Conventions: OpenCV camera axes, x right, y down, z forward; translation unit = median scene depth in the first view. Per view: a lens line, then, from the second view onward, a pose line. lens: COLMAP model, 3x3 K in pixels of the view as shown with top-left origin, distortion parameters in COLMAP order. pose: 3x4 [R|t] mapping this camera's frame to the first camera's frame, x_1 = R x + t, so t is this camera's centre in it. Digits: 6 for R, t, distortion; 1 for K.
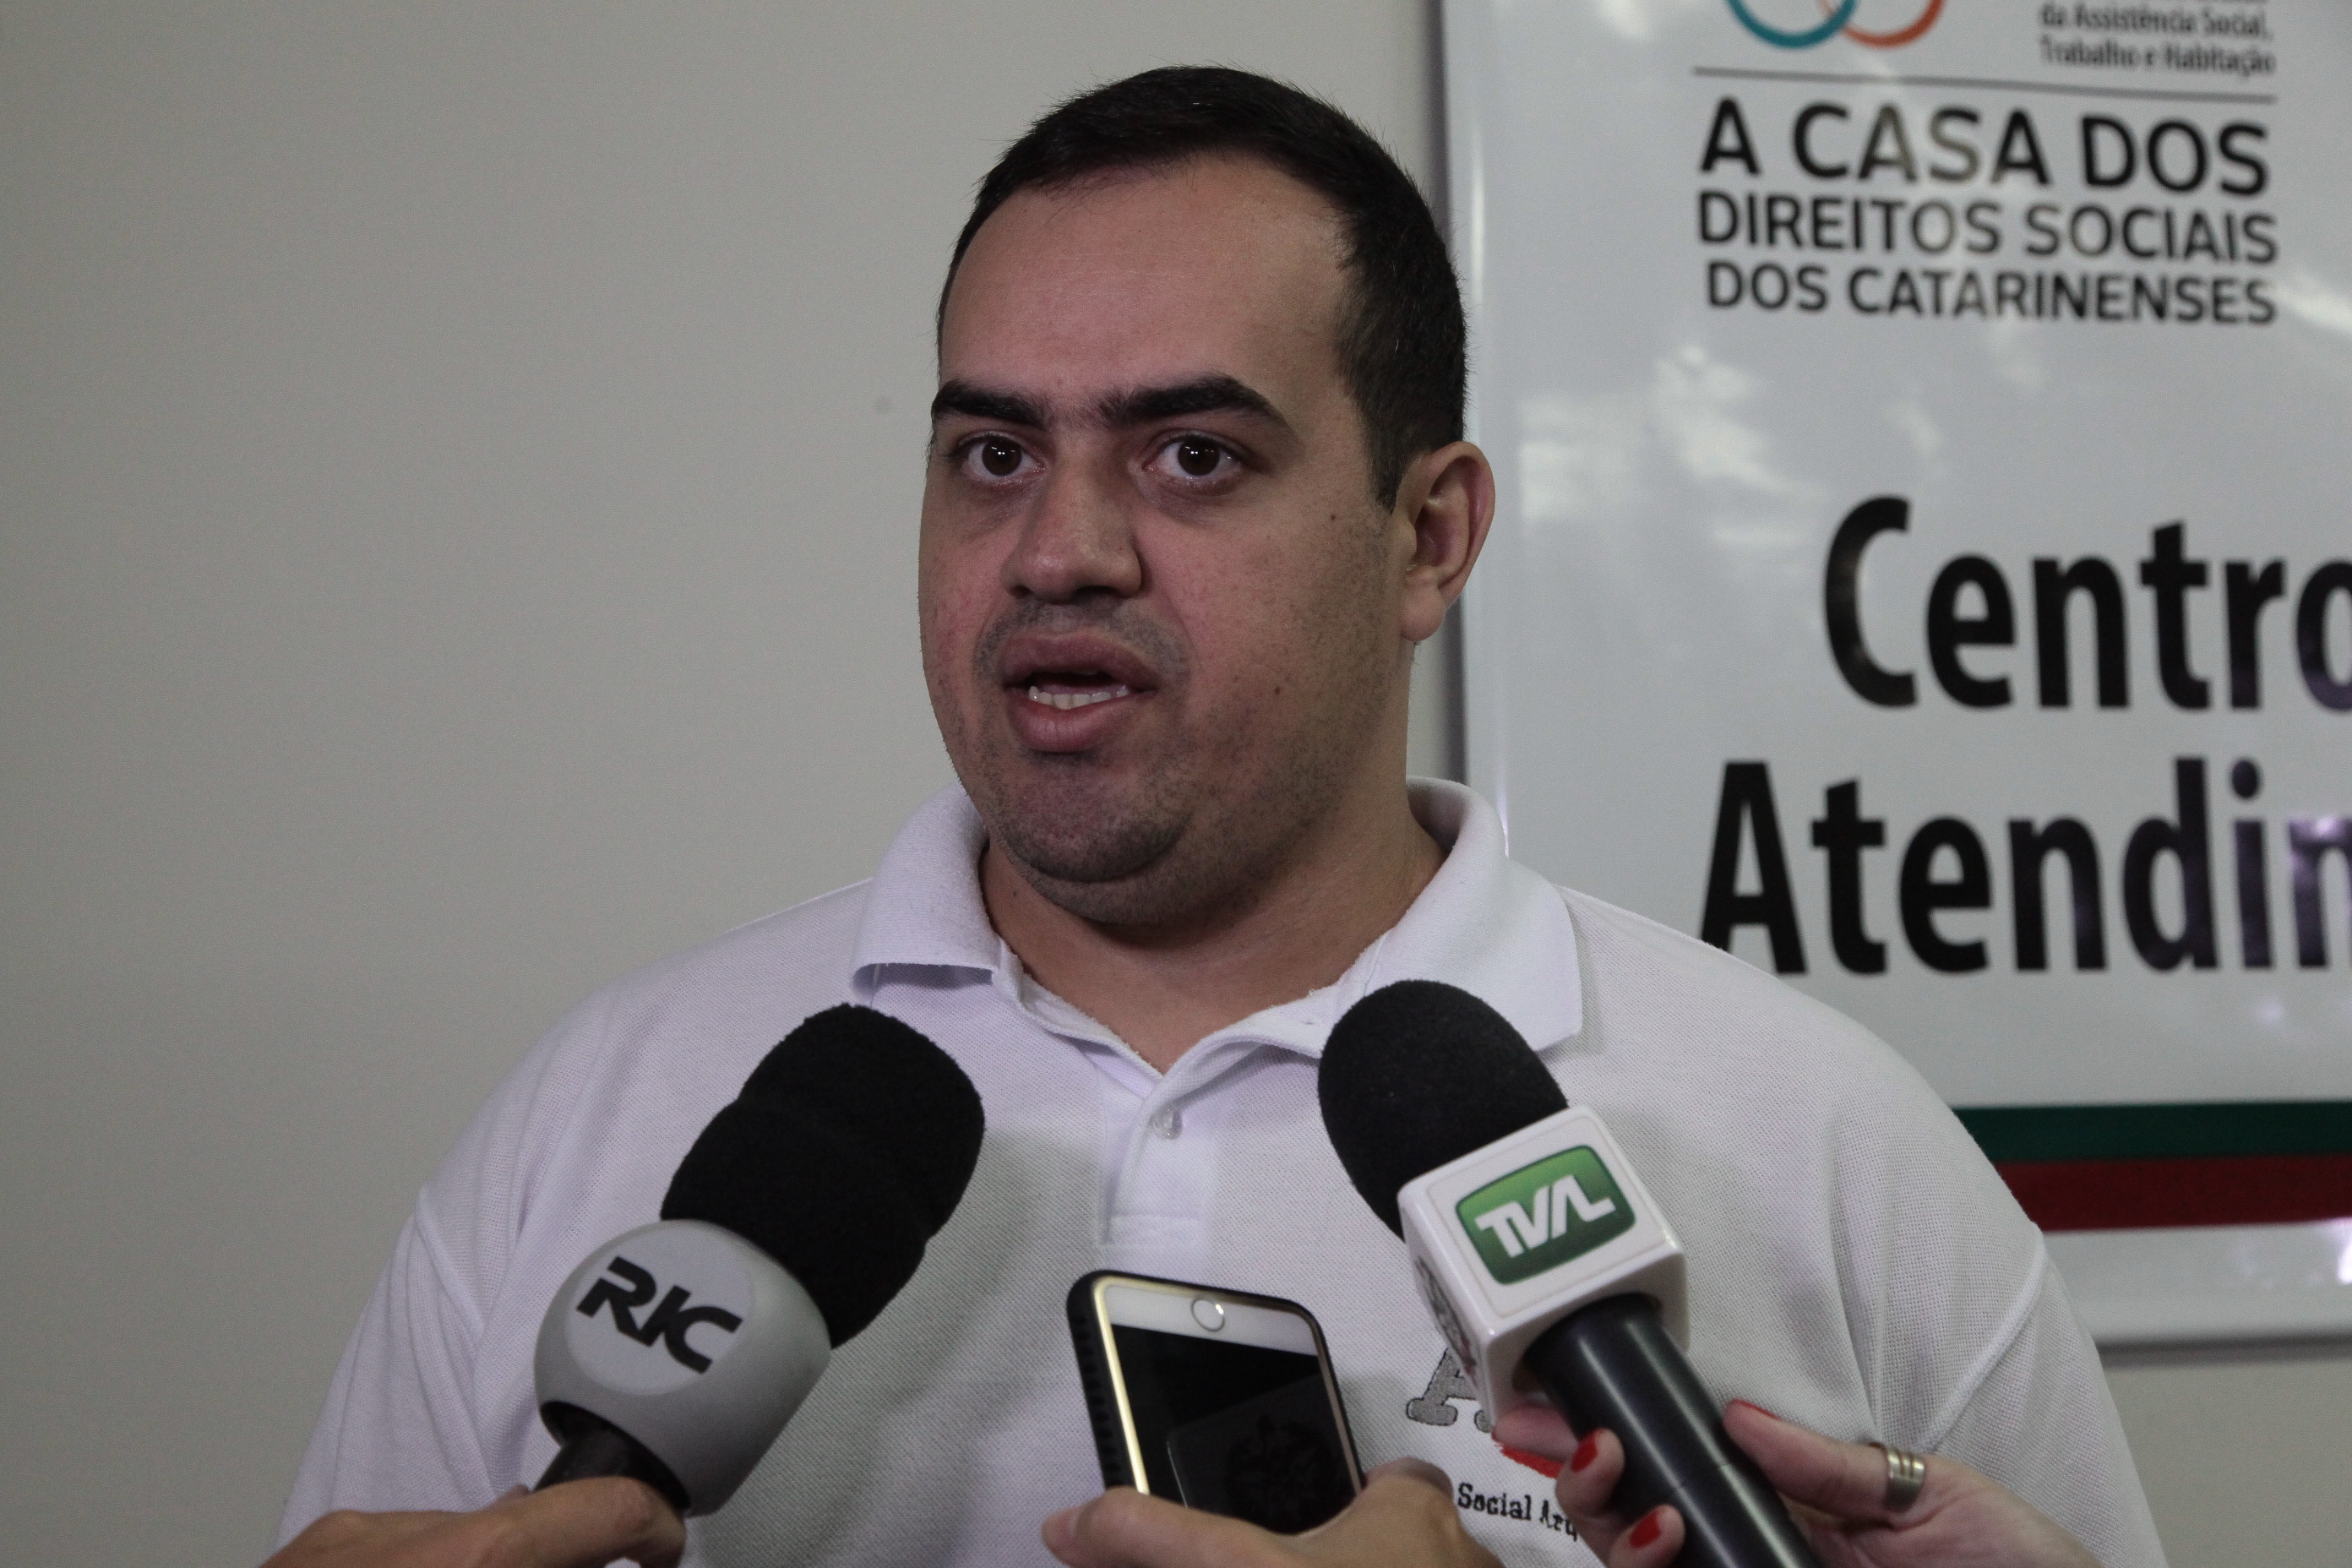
lens RADIAL K [[3369.6, 0, 1176.0], [0, 3369.6, 784.0], [0, 0, 1]] dist [0.176583, 0.056338]
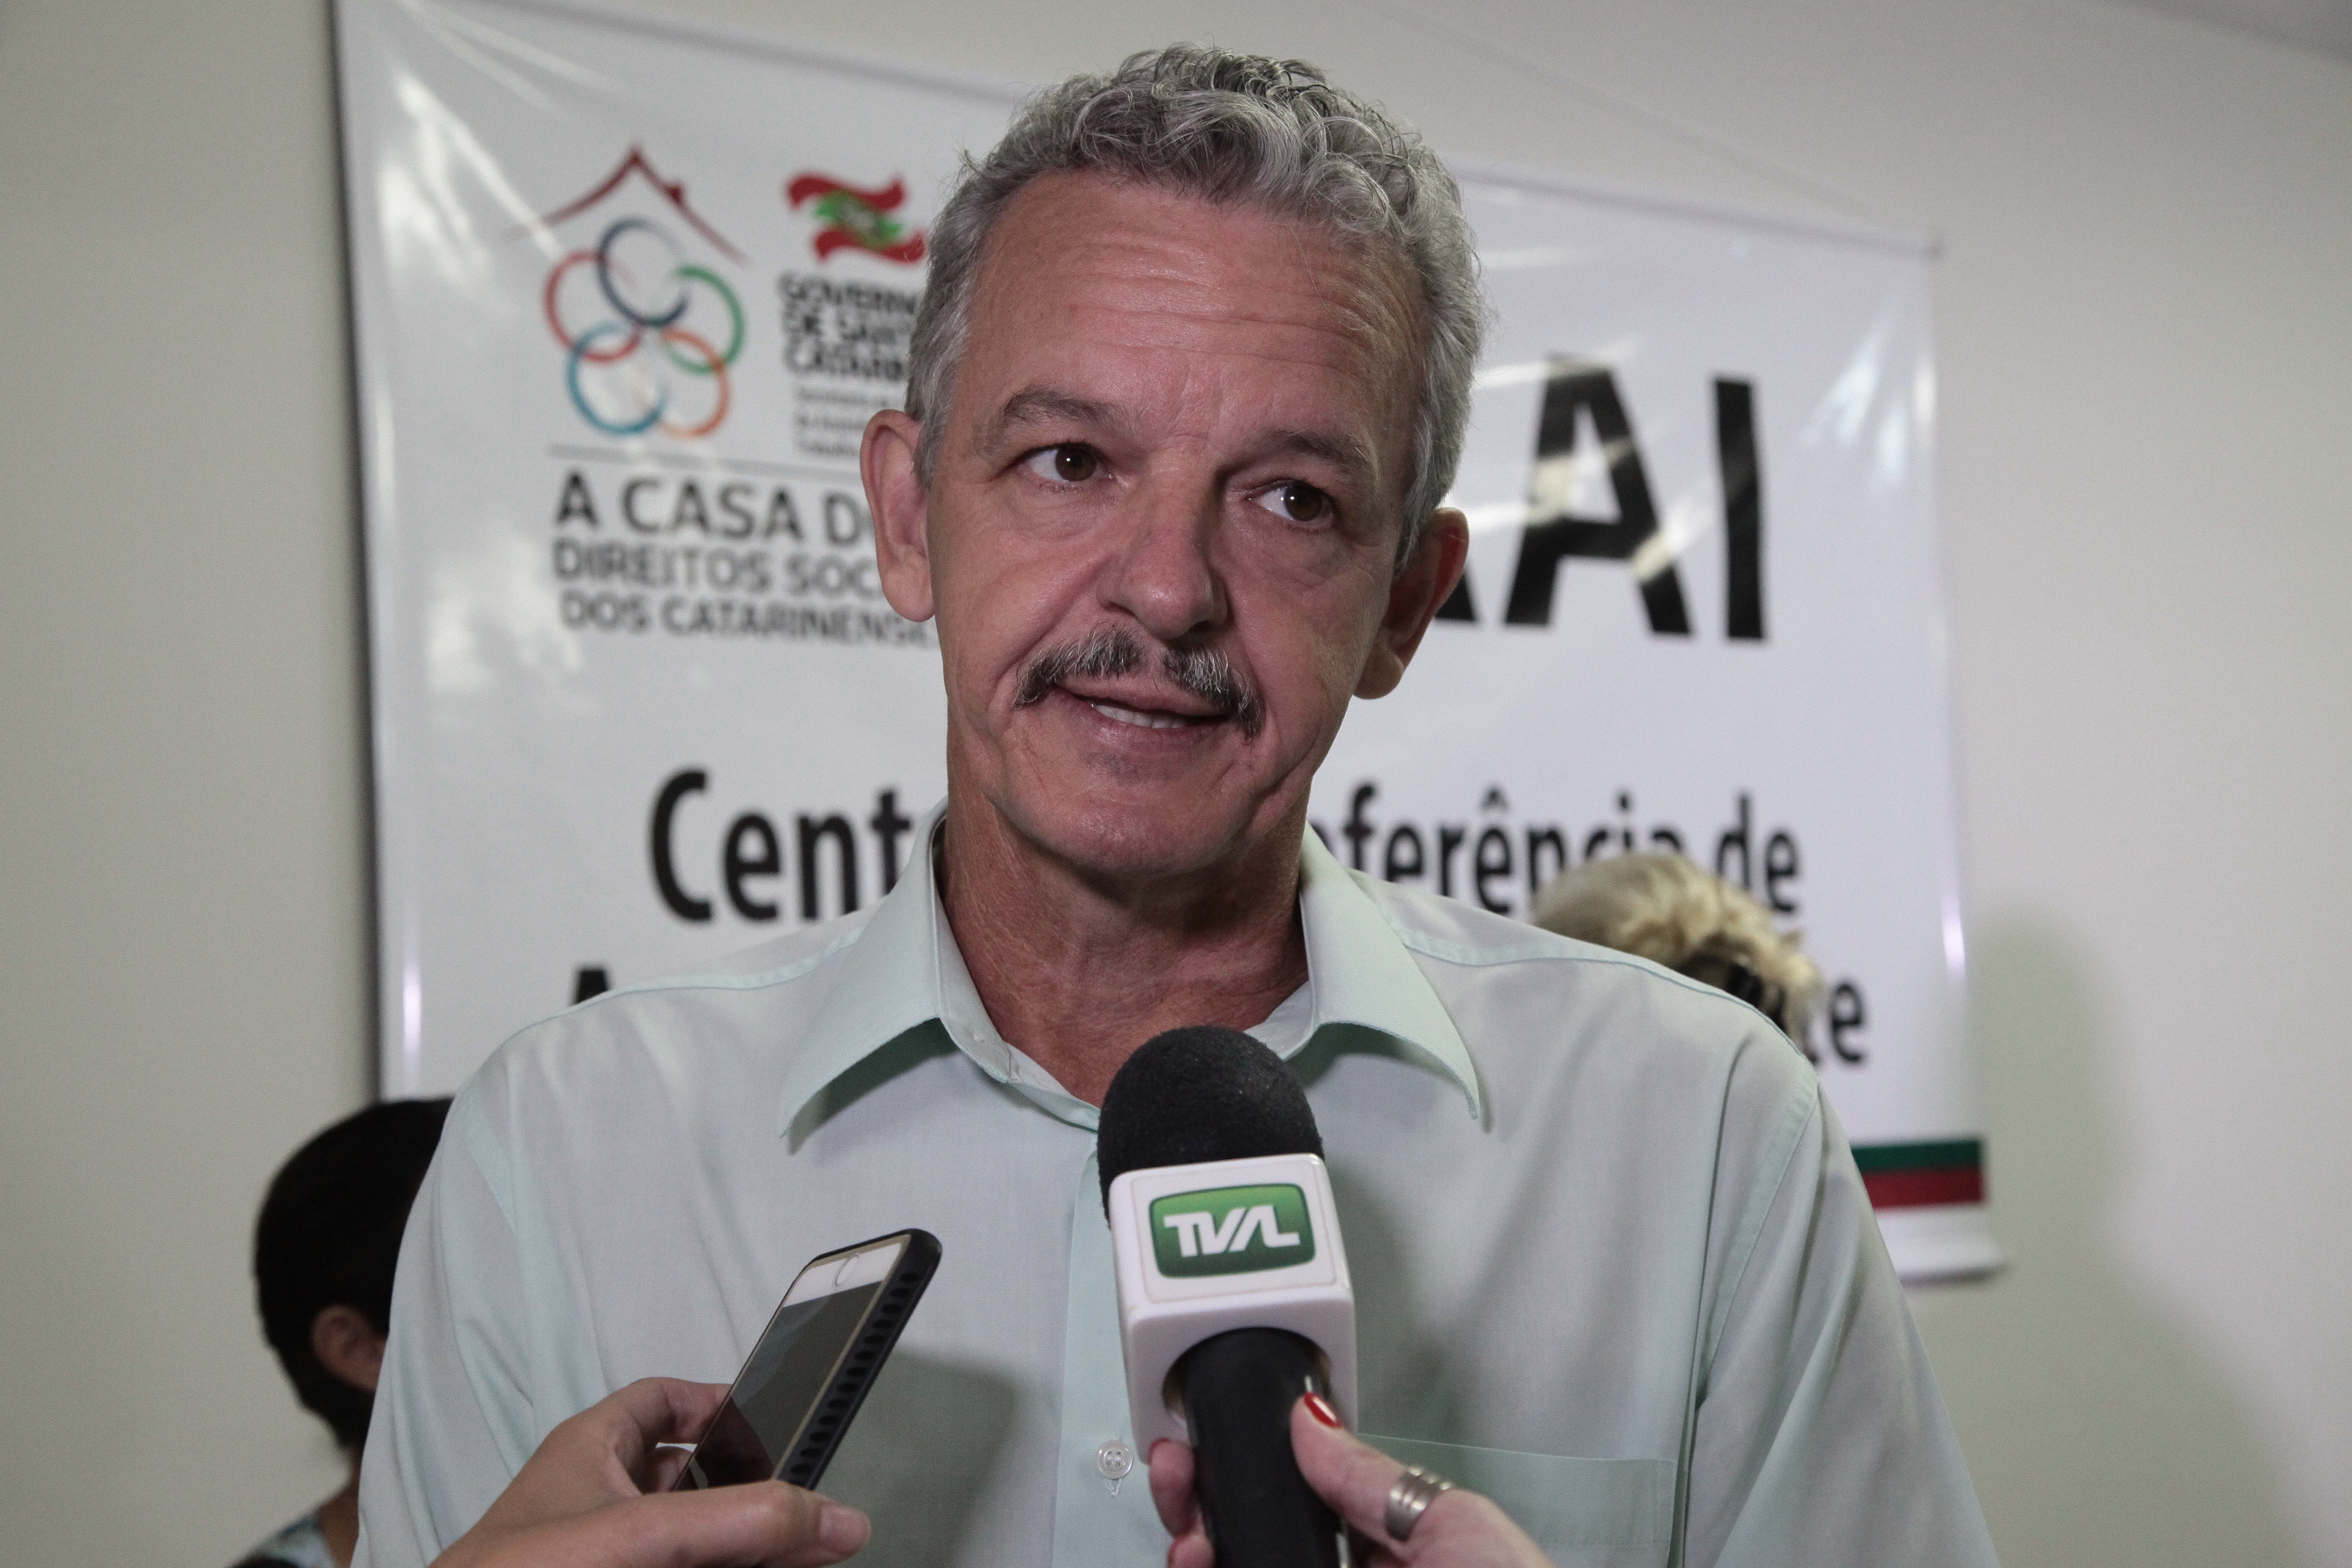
lens RADIAL K [[3369.6, 0, 1176.0], [0, 3369.6, 784.0], [0, 0, 1]] dist [0.176583, 0.056338]
pose [[0.928274, 0.010069, 0.371760, -0.111033], [0.001339, 0.999536, -0.030416, -0.036346], [-0.371894, 0.028732, 0.927831, -0.315459]]
